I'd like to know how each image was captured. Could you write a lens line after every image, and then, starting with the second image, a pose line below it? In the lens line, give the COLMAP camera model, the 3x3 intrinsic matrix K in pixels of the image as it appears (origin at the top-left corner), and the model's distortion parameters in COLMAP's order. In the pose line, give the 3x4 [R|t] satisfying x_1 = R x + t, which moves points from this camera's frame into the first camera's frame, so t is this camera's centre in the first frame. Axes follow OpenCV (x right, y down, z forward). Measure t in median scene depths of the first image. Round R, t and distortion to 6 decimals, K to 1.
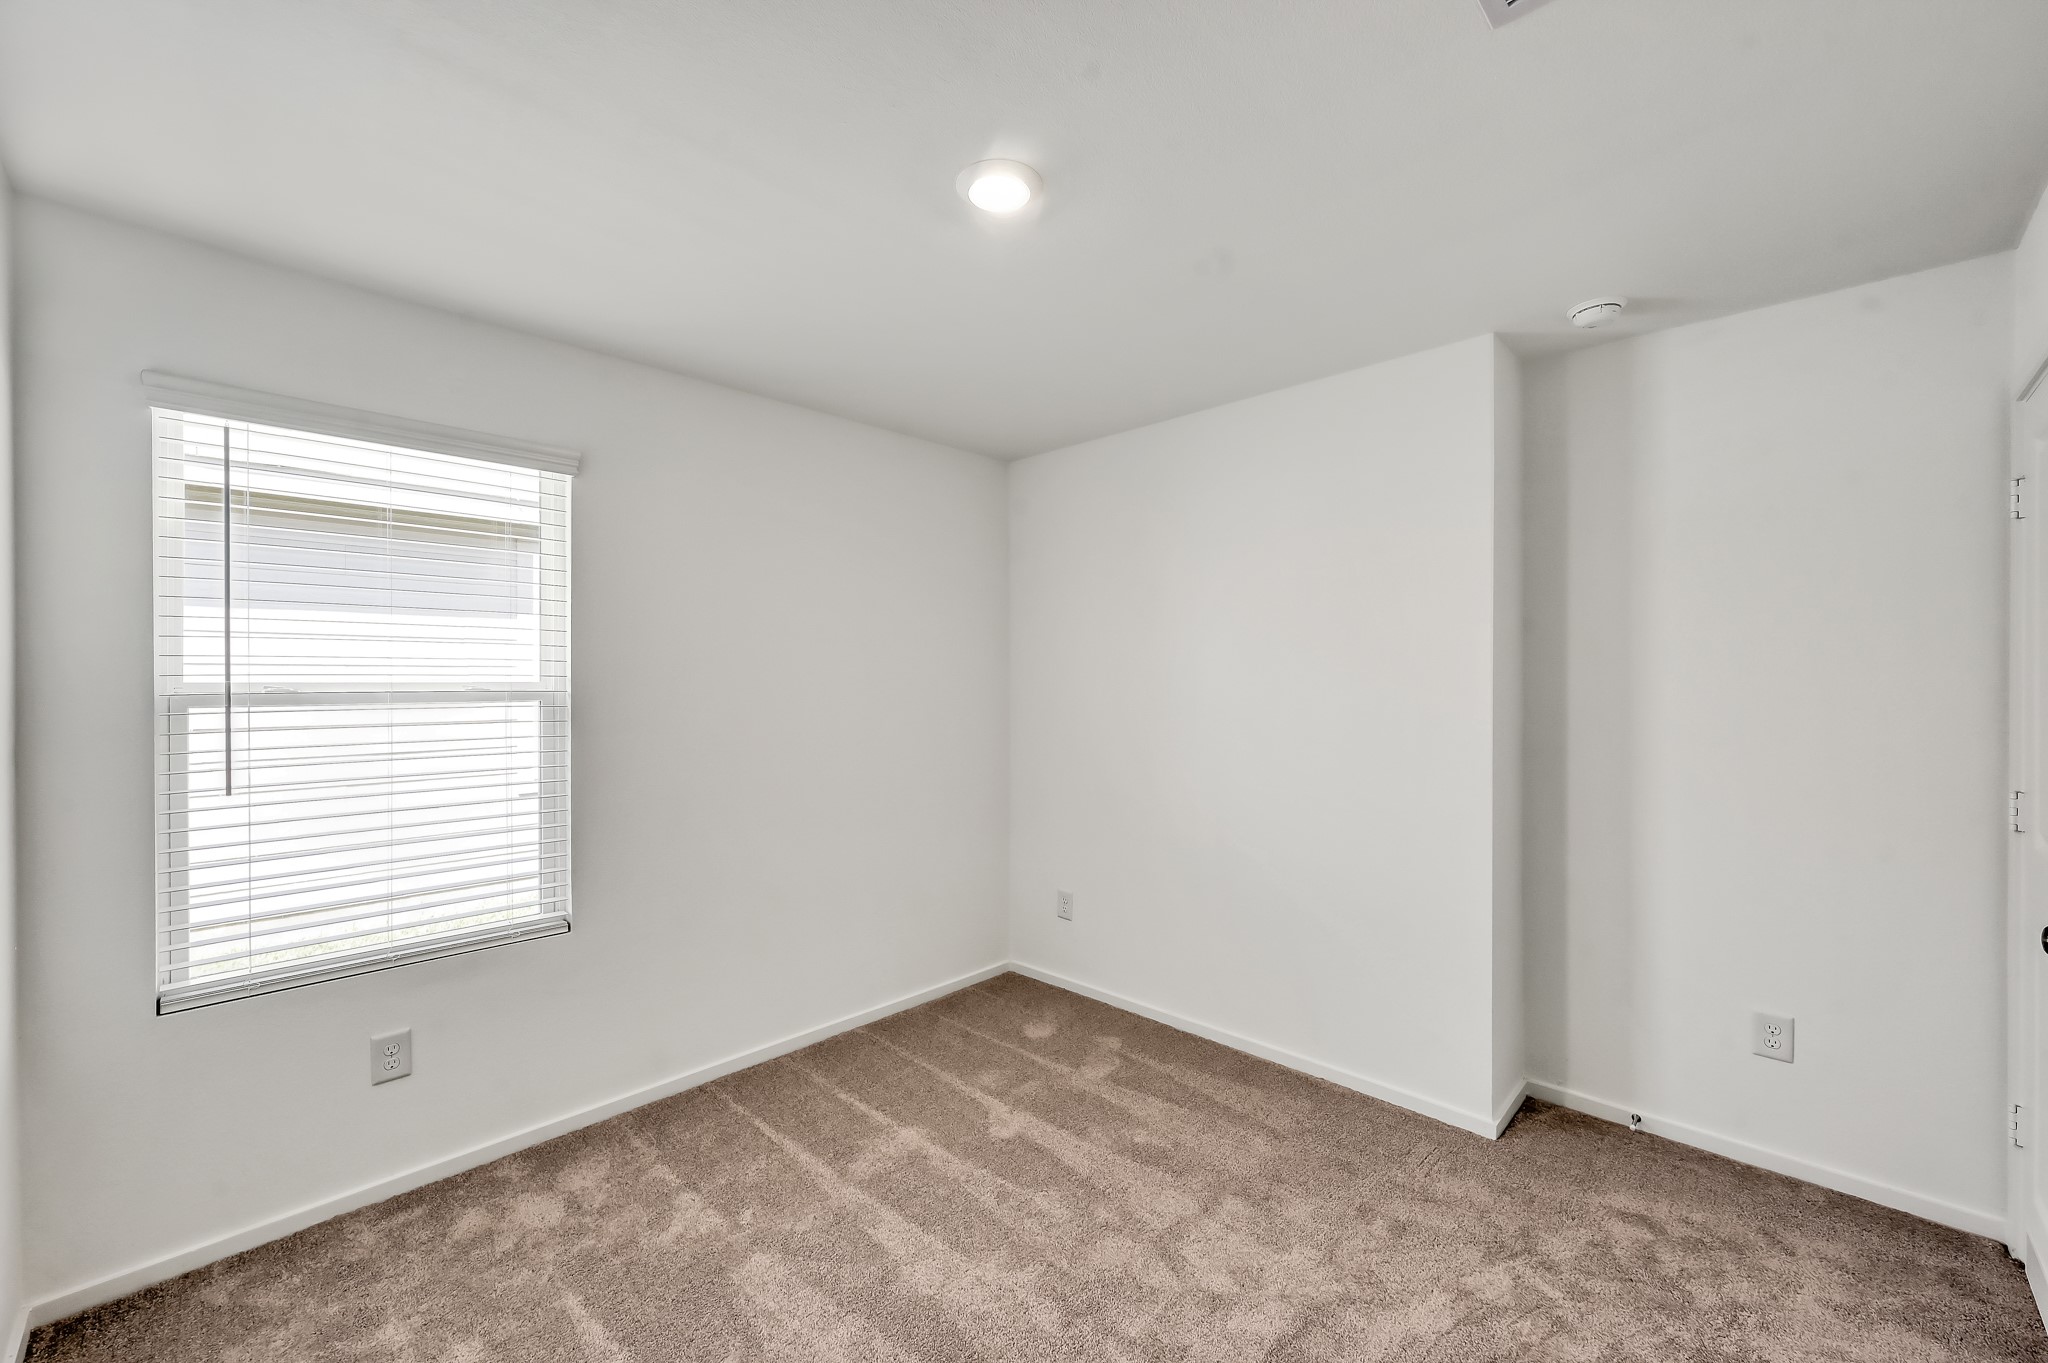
lens RADIAL K [[819.4, 0, 1045.2], [0, 819.4, 684.7], [0, 0, 1]] dist [0.003385, 0.000407]
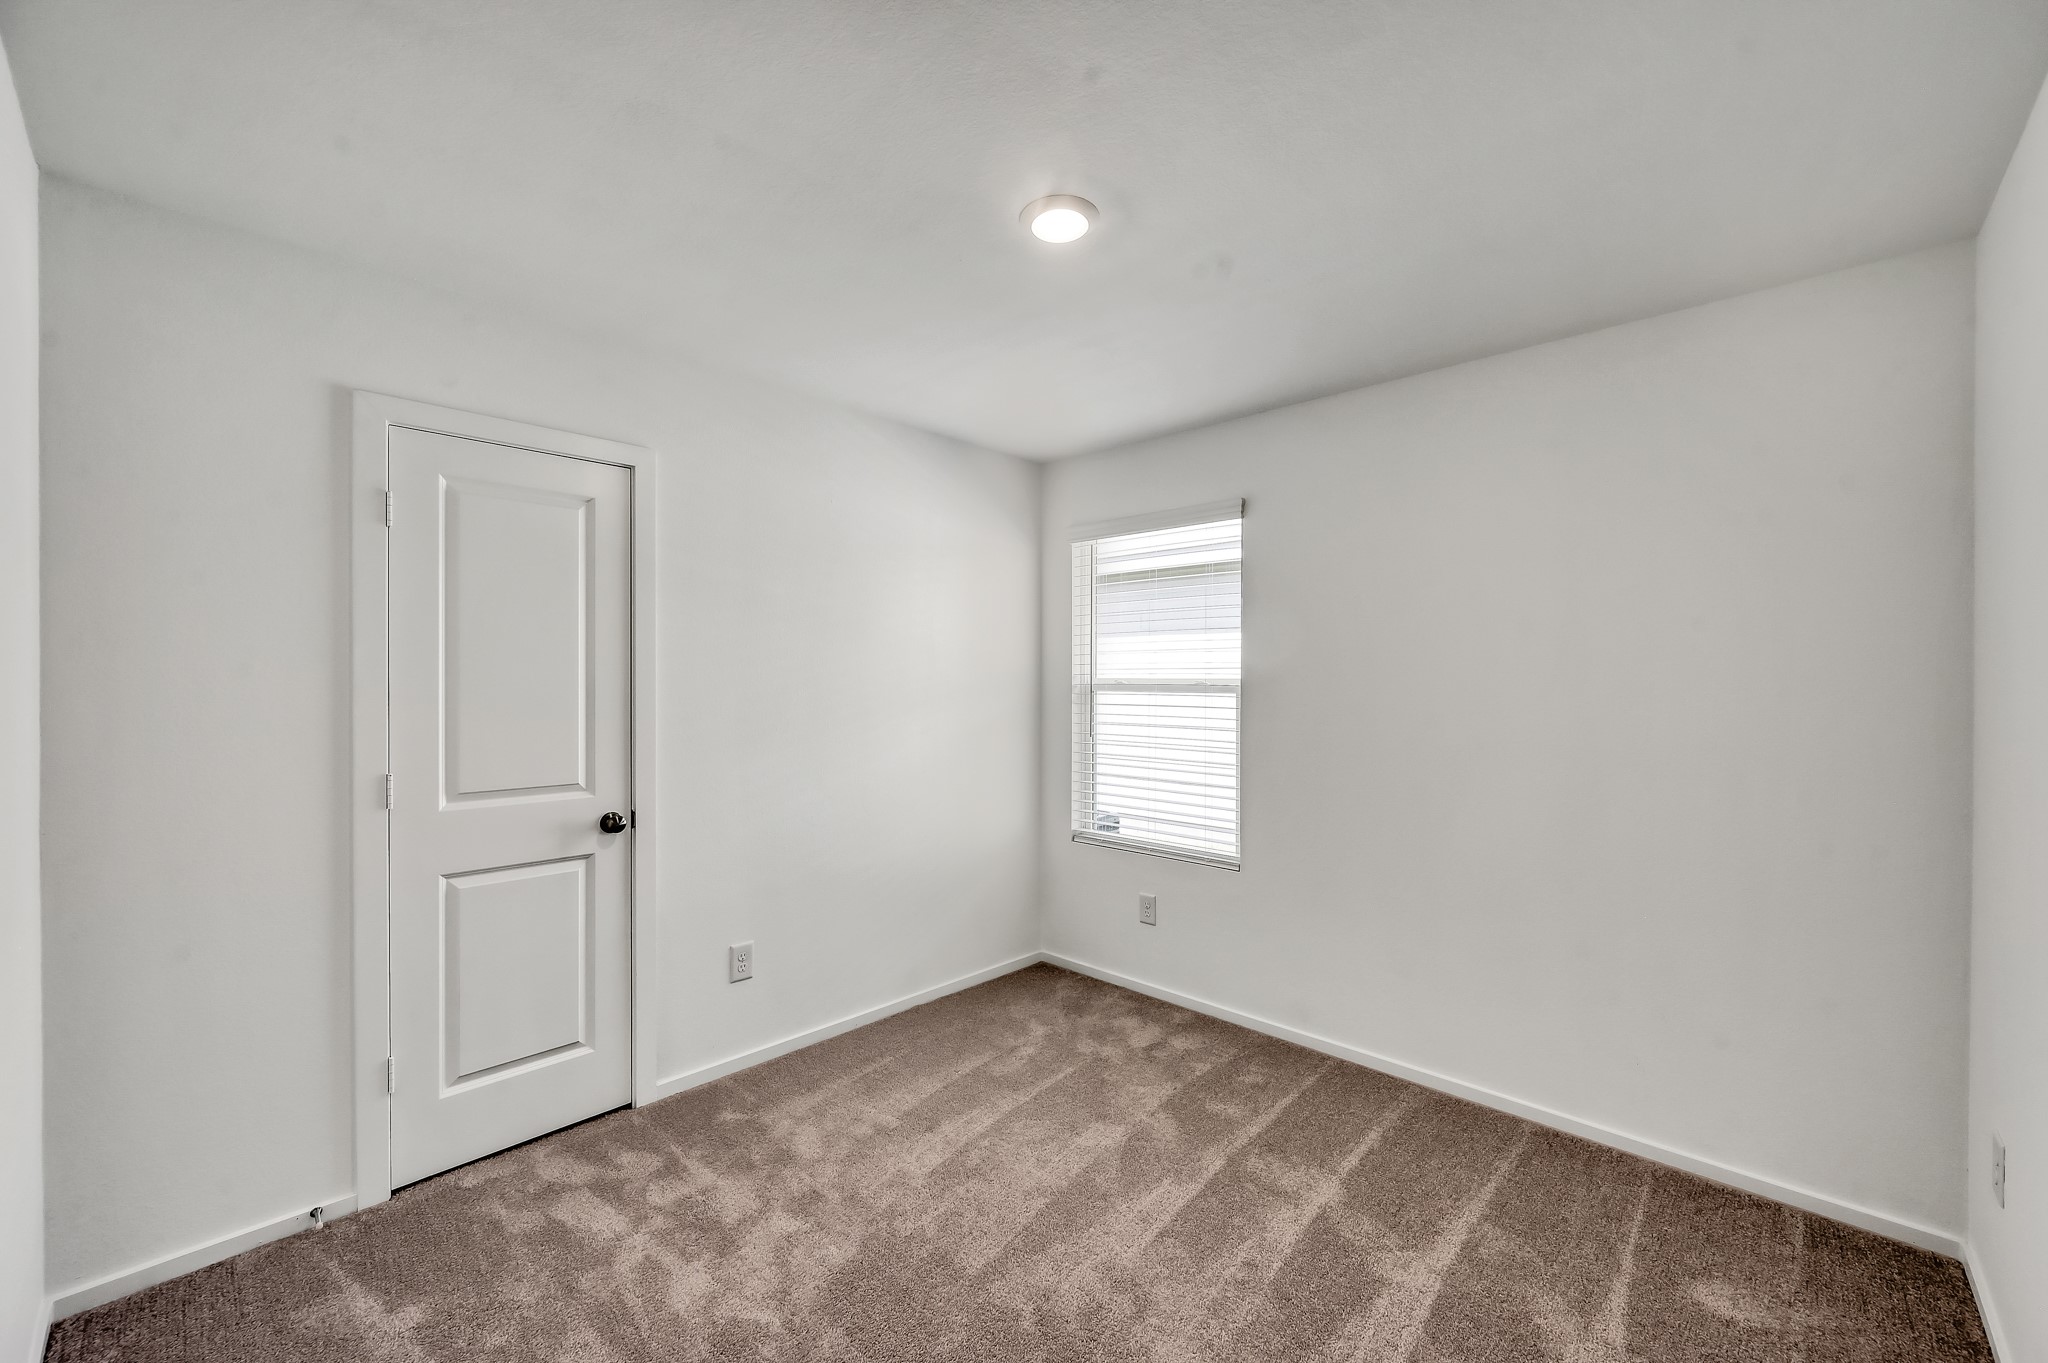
lens RADIAL K [[819.4, 0, 1019.5], [0, 819.4, 693.7], [0, 0, 1]] dist [0.003385, 0.000407]
pose [[-0.018143, 0.017555, -0.999681, 0.697685], [-0.006977, 0.999819, 0.017684, 0.000285], [0.999811, 0.007295, -0.018017, 0.658771]]
